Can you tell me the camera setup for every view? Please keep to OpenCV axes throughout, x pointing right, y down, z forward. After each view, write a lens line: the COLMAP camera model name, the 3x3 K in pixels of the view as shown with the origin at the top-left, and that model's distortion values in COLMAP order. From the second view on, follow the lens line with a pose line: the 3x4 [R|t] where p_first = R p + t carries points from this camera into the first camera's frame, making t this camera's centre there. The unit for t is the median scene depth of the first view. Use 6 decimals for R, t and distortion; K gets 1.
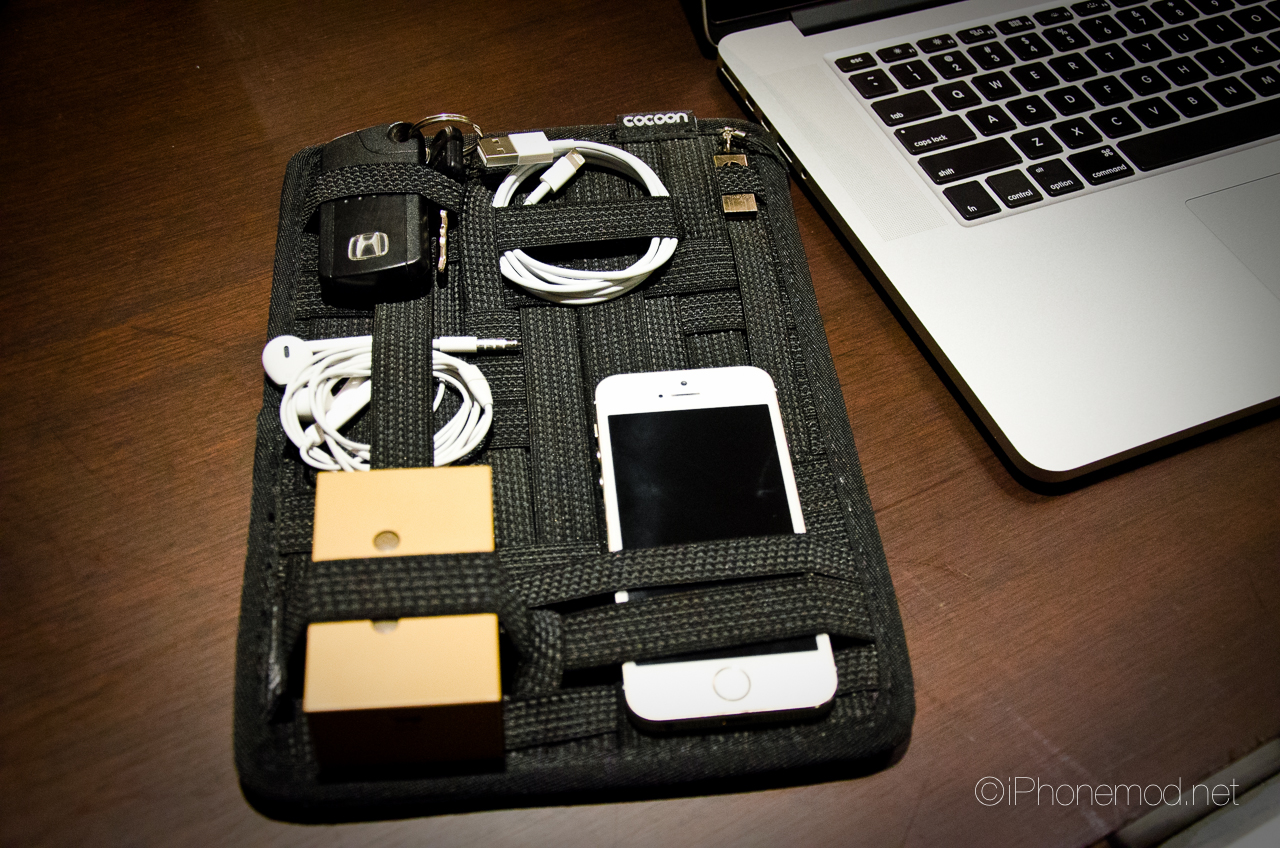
lens RADIAL K [[1403.6, 0, 640.0], [0, 1403.6, 424.0], [0, 0, 1]] dist [0.001869, 0.000382]
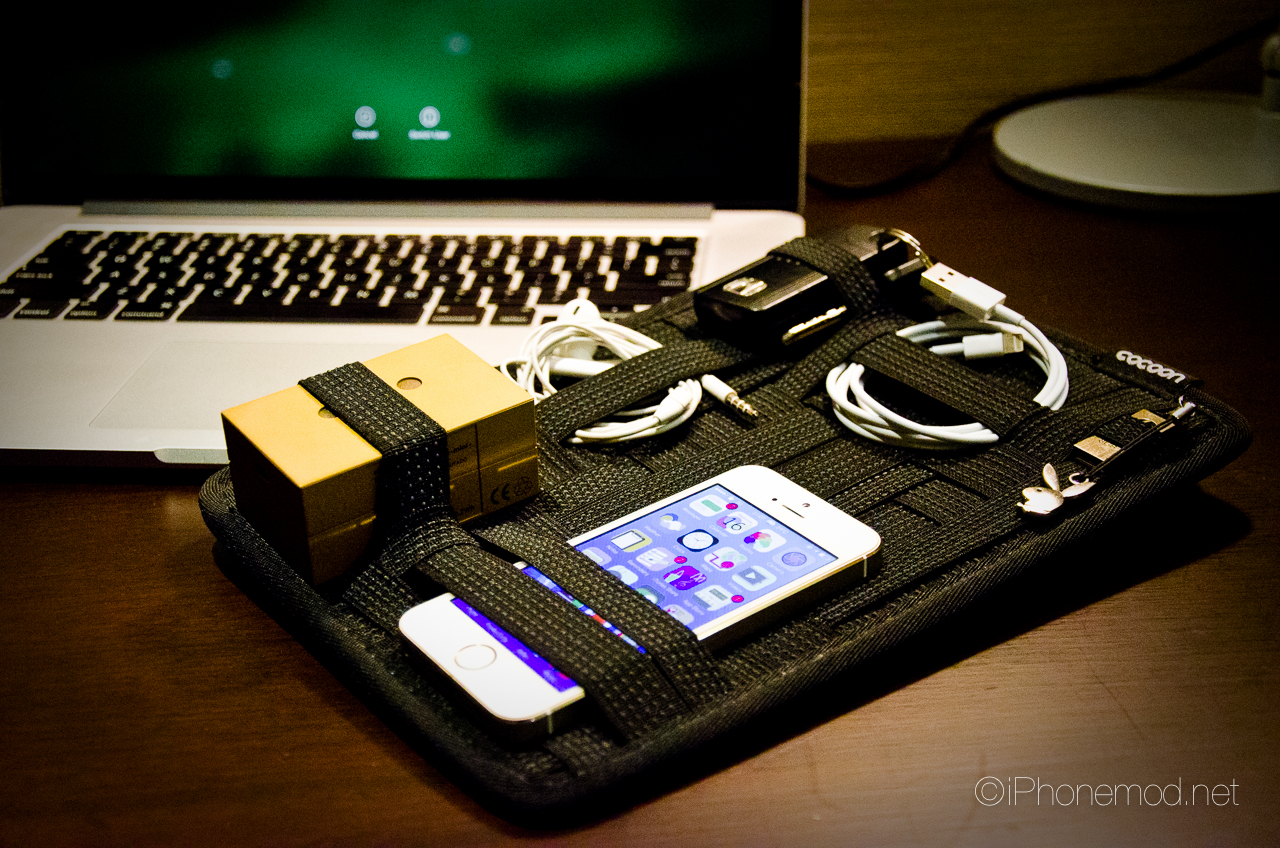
lens RADIAL K [[1859.1, 0, 640.0], [0, 1859.1, 424.0], [0, 0, 1]] dist [-0.025084, -0.035228]
pose [[0.502896, 0.383459, -0.774632, 0.795898], [-0.629234, 0.776846, -0.023948, 0.024145], [0.592587, 0.499468, 0.631959, 0.178795]]
